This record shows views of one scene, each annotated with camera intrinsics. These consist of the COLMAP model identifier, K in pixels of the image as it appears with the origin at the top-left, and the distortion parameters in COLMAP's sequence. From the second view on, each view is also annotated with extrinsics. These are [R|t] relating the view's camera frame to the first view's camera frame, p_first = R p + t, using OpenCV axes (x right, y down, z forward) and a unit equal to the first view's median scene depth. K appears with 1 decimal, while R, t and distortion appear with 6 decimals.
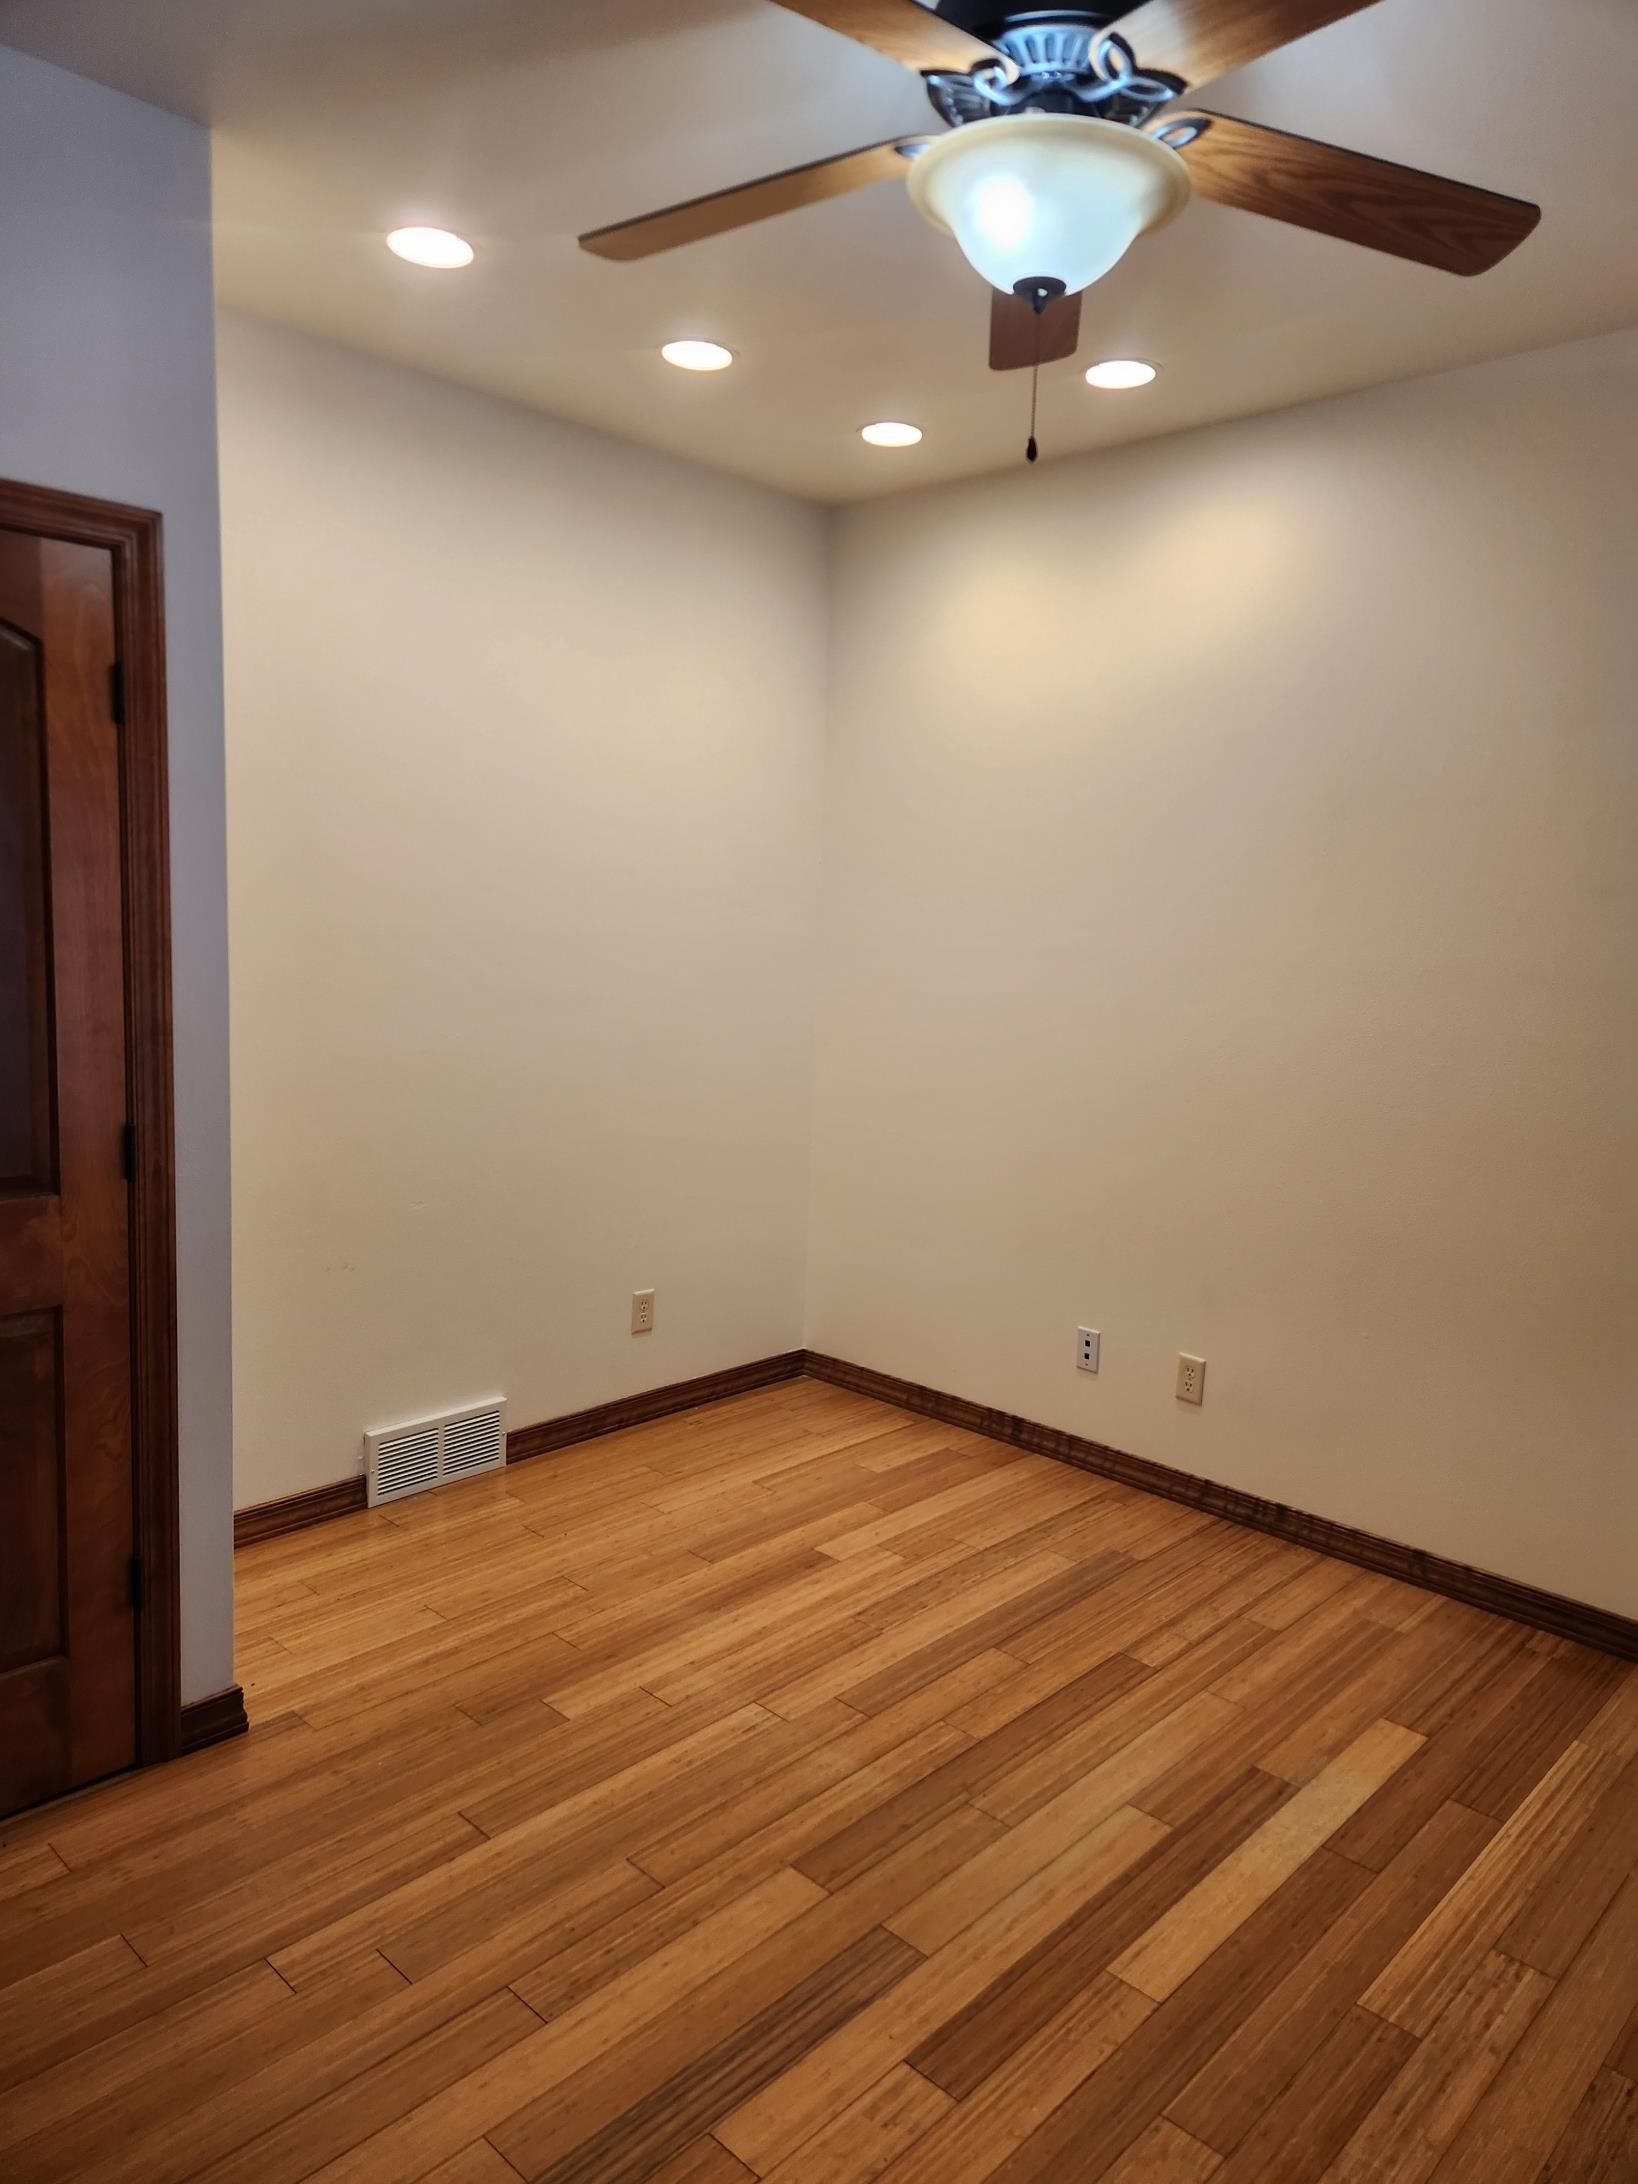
lens RADIAL K [[1481.6, 0, 816.3], [0, 1481.6, 1092.2], [0, 0, 1]] dist [0.027755, -0.024451]
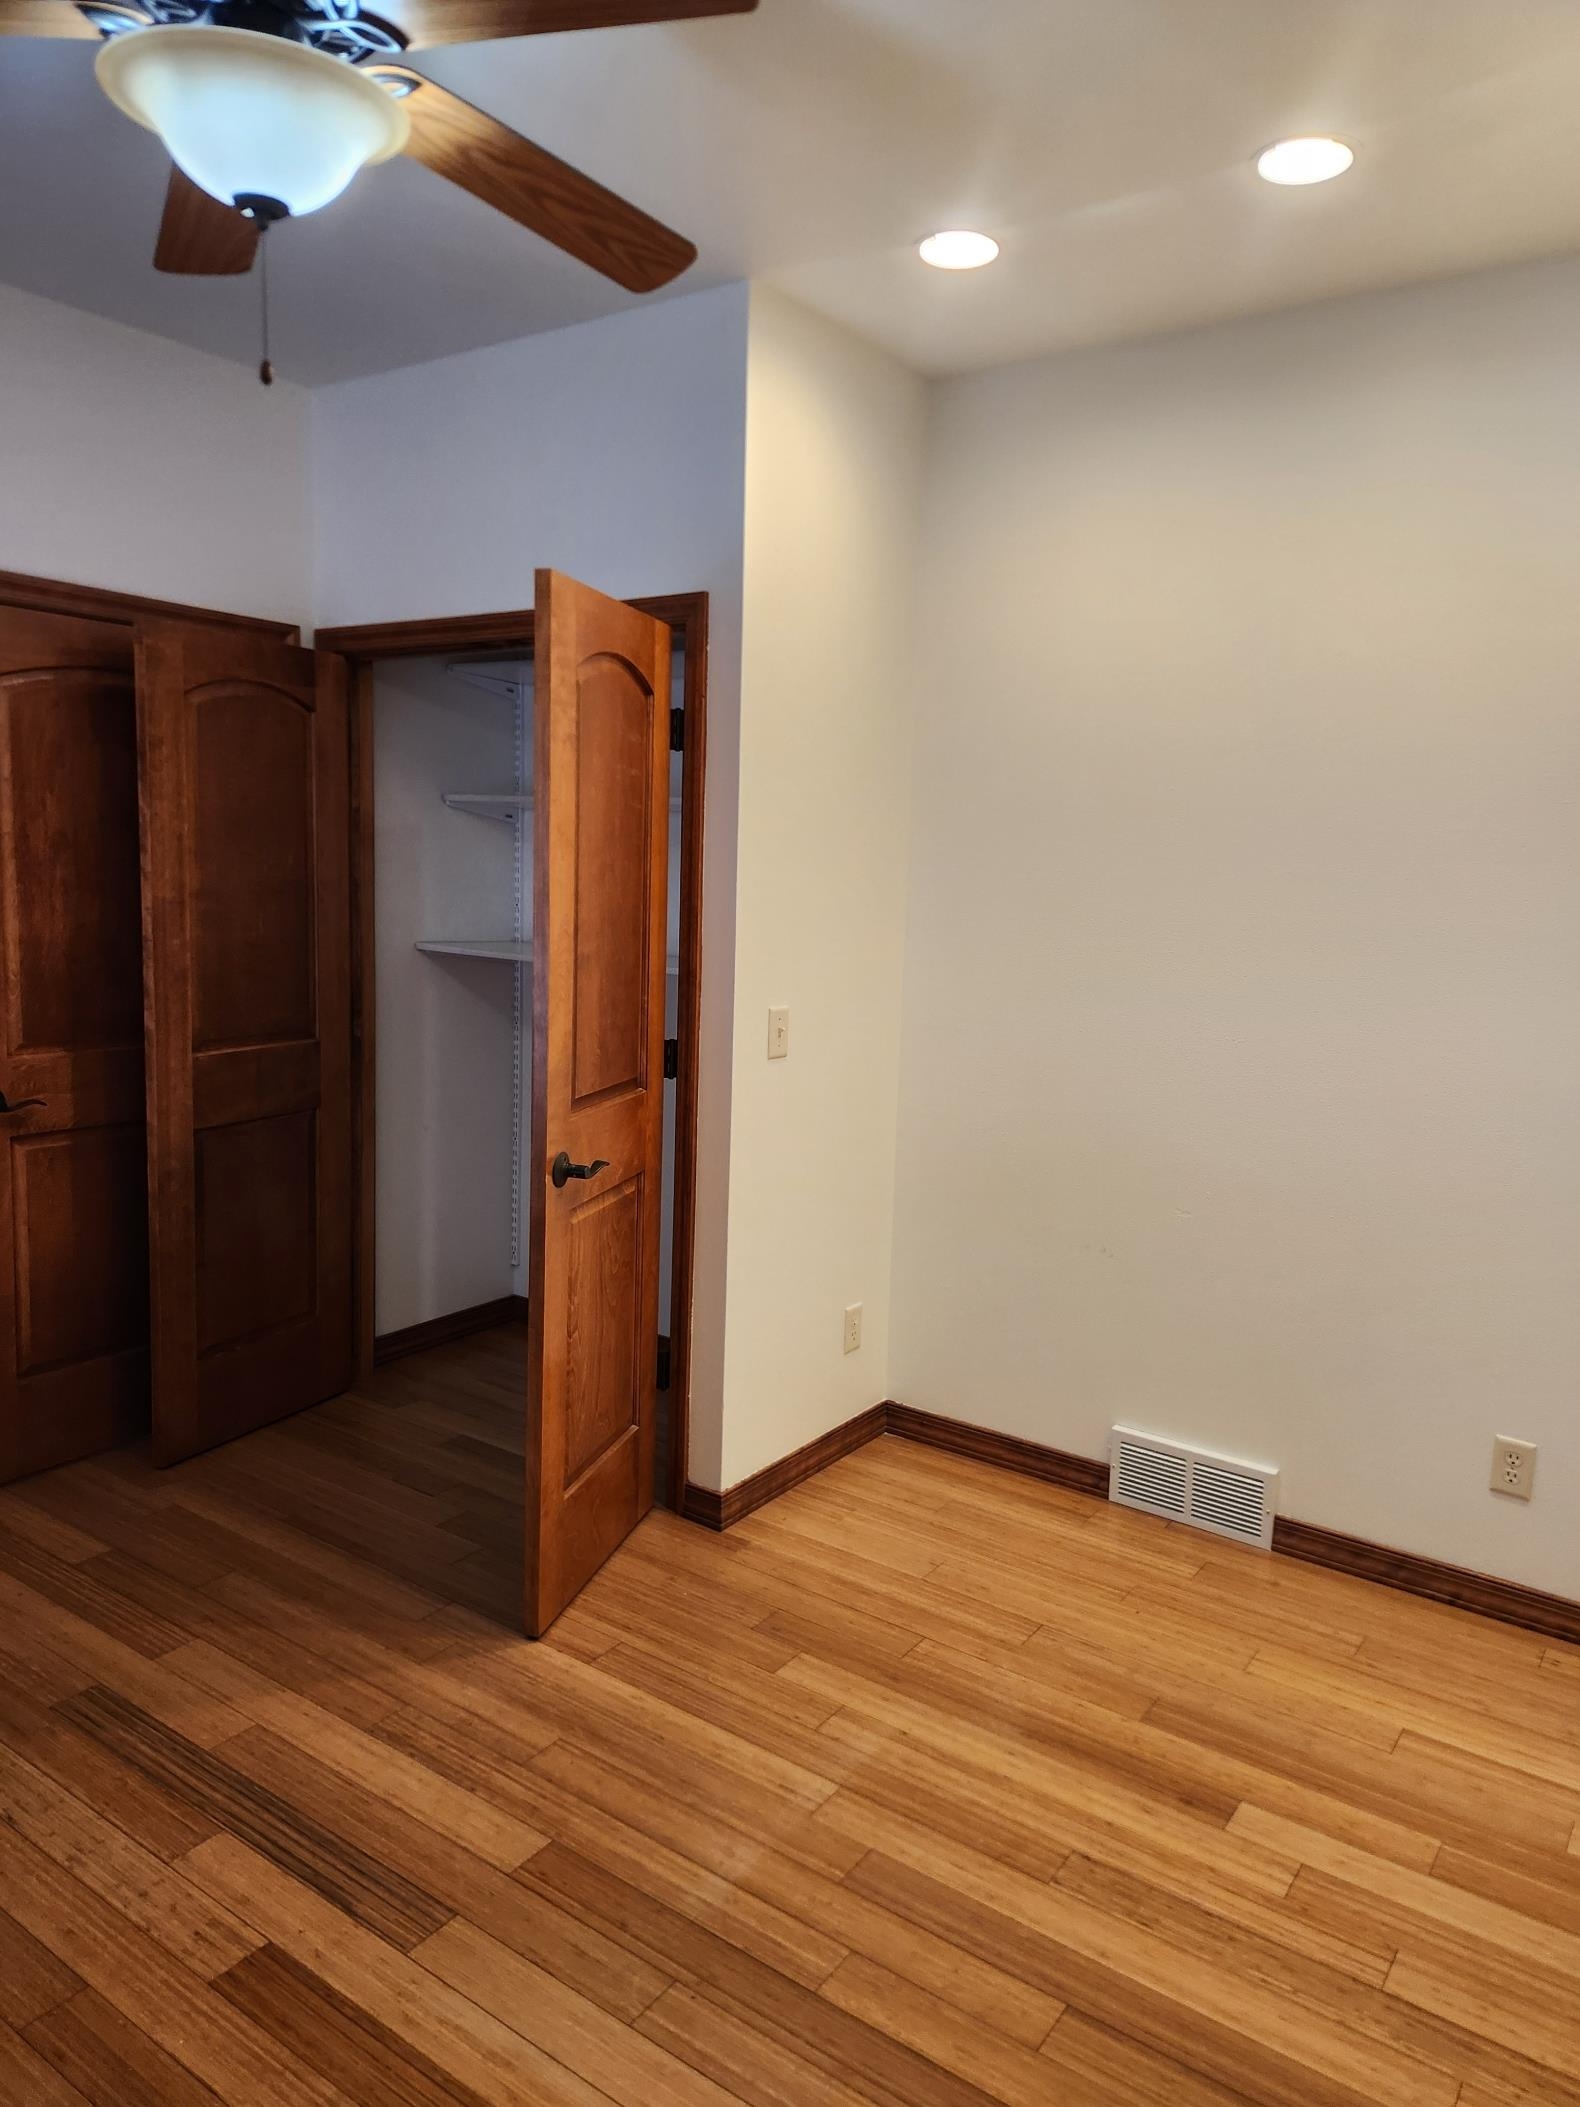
lens RADIAL K [[1429.3, 0, 792.3], [0, 1429.3, 1046.5], [0, 0, 1]] dist [0.027755, -0.024451]
pose [[0.151967, 0.115816, -0.981577, 0.697316], [-0.167554, 0.981756, 0.089896, -0.079448], [0.974080, 0.150806, 0.168600, 0.738971]]
